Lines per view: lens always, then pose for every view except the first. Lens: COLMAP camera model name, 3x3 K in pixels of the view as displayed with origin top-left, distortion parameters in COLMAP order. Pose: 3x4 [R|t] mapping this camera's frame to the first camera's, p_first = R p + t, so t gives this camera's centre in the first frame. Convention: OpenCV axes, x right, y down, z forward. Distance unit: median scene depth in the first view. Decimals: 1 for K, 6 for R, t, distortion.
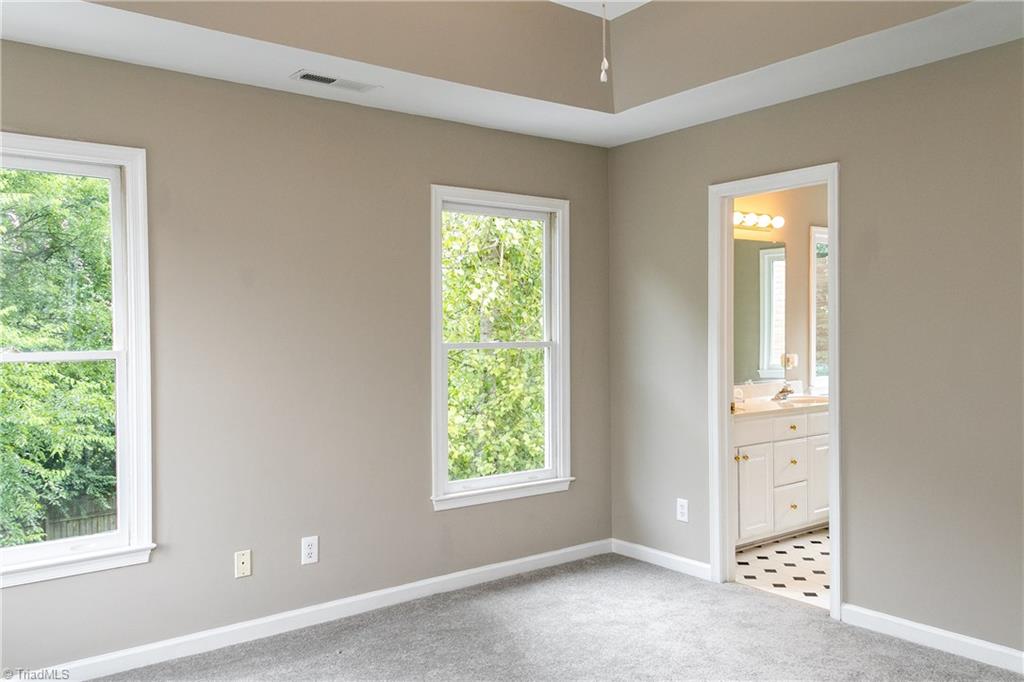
lens RADIAL K [[836.9, 0, 512.0], [0, 836.9, 341.0], [0, 0, 1]] dist [0.062954, -0.006590]
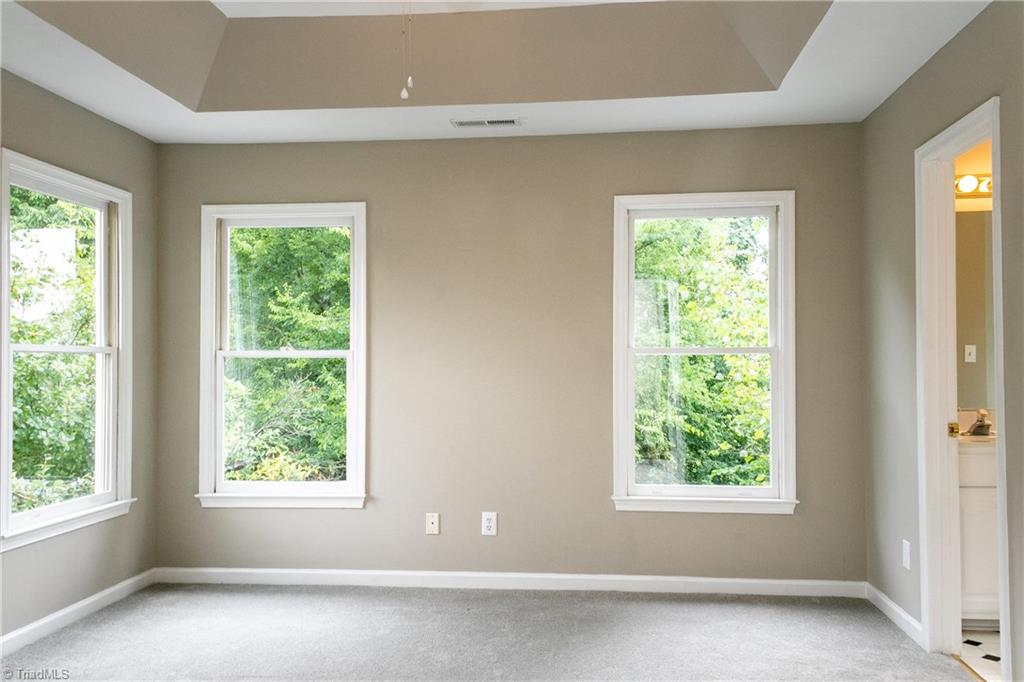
lens RADIAL K [[836.9, 0, 512.0], [0, 836.9, 341.0], [0, 0, 1]] dist [0.062954, -0.006590]
pose [[0.724081, -0.012819, -0.689596, 0.542037], [-0.011612, 0.999459, -0.030772, 0.028943], [0.689618, 0.030289, 0.723540, 0.161459]]
